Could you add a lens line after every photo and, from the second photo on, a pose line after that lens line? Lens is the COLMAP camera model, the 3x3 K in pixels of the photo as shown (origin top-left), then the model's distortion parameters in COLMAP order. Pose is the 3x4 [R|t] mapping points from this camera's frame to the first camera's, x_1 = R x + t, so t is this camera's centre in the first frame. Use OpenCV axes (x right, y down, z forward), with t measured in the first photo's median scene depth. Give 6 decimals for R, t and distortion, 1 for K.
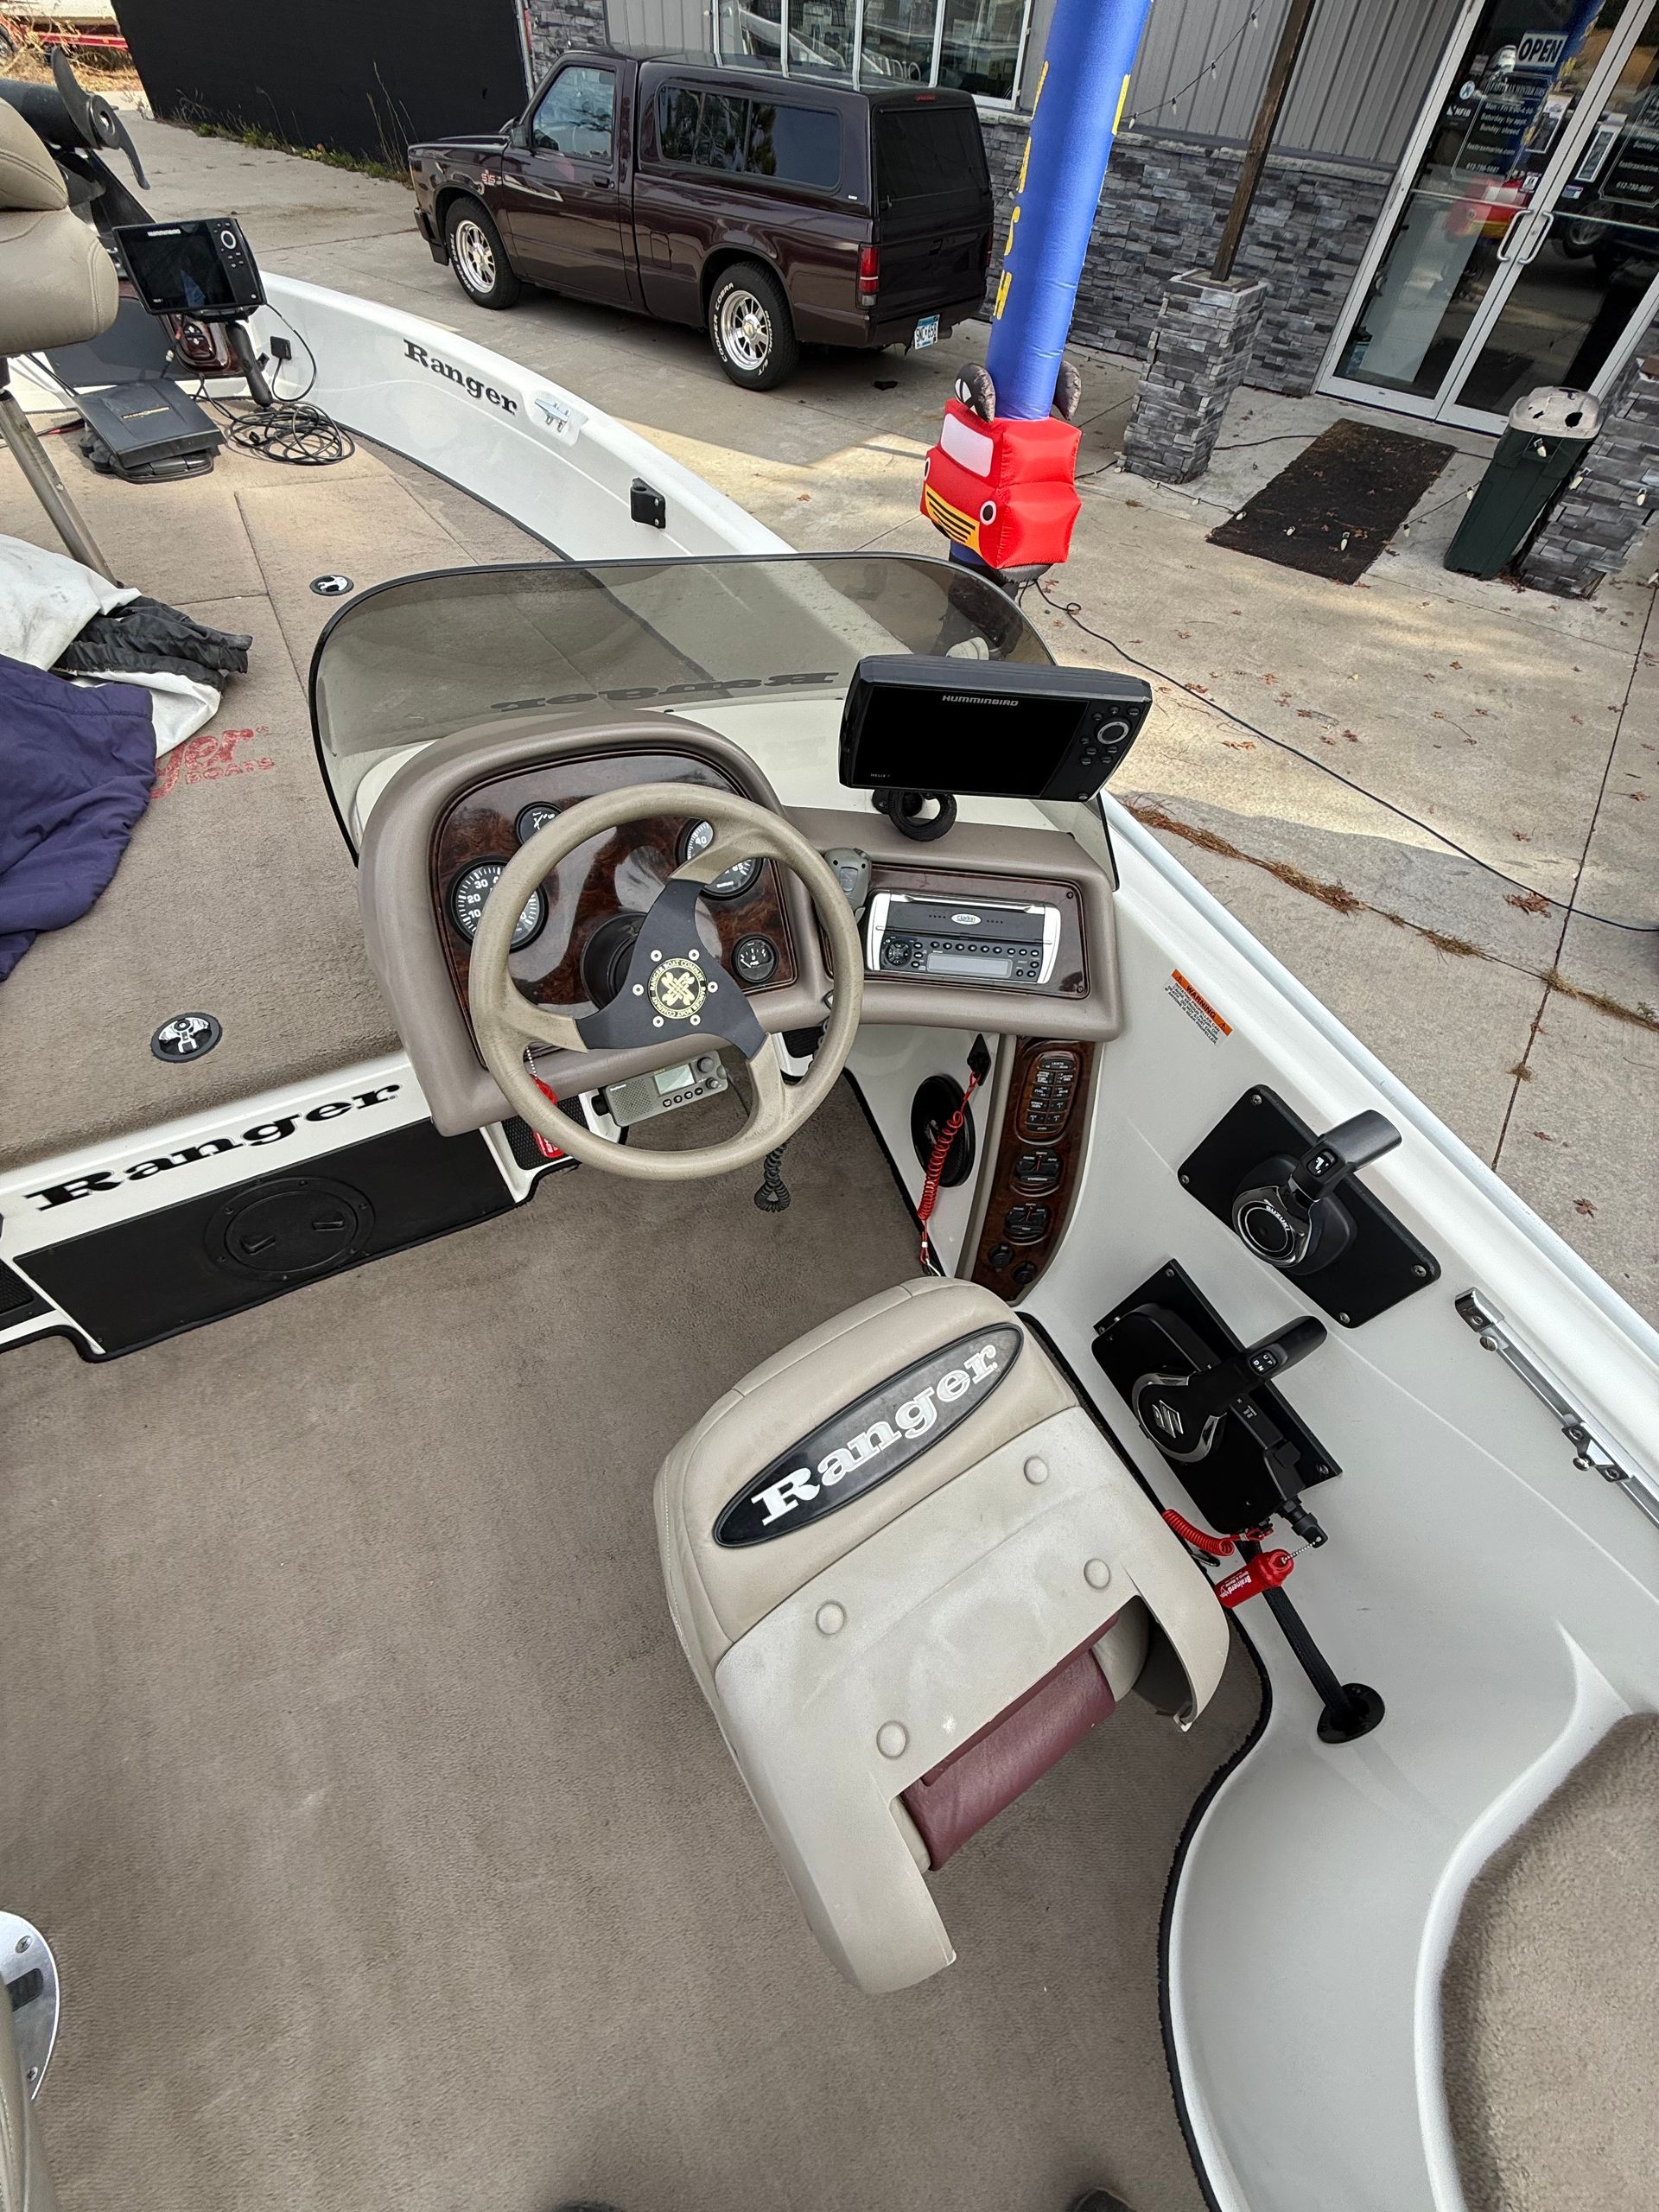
lens RADIAL K [[886.3, 0, 830.8], [0, 886.3, 1102.9], [0, 0, 1]] dist [0.007029, -0.001282]
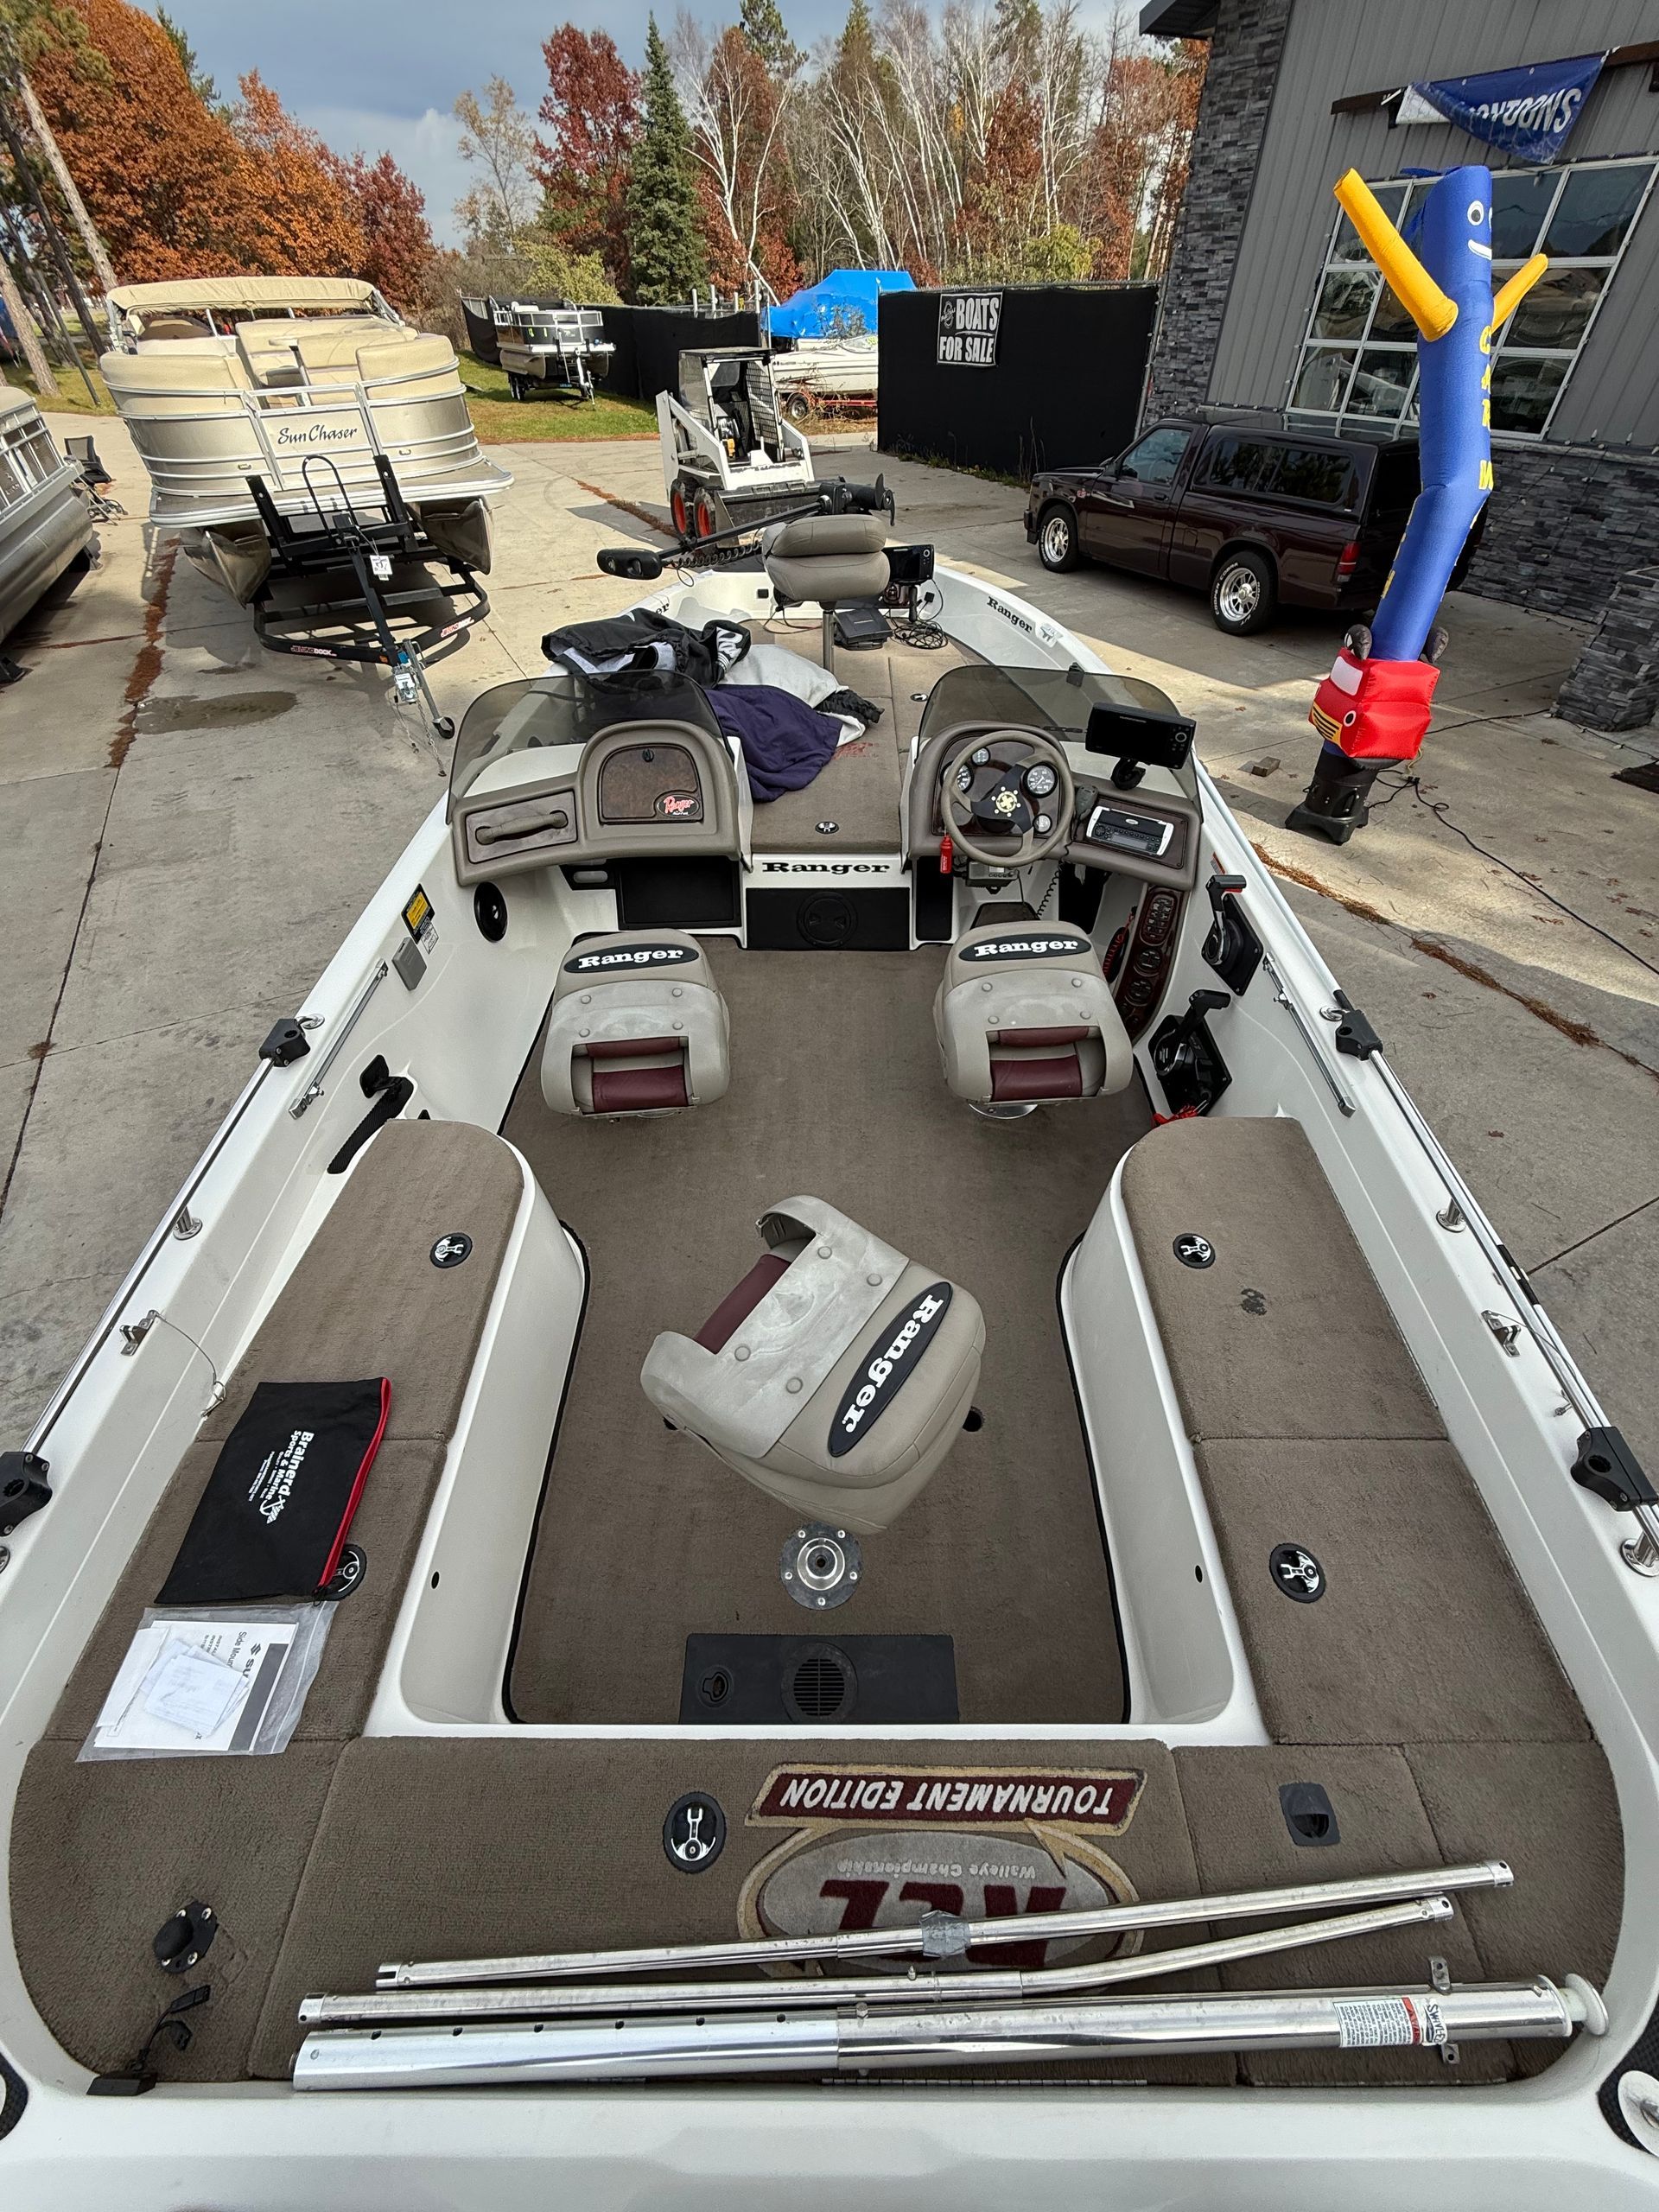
lens RADIAL K [[886.3, 0, 836.2], [0, 886.3, 1106.0], [0, 0, 1]] dist [0.007029, -0.001282]
pose [[0.878815, 0.271807, -0.392179, 0.131636], [-0.337953, 0.934779, -0.109437, 0.230283], [0.336855, 0.228713, 0.913356, -0.284929]]
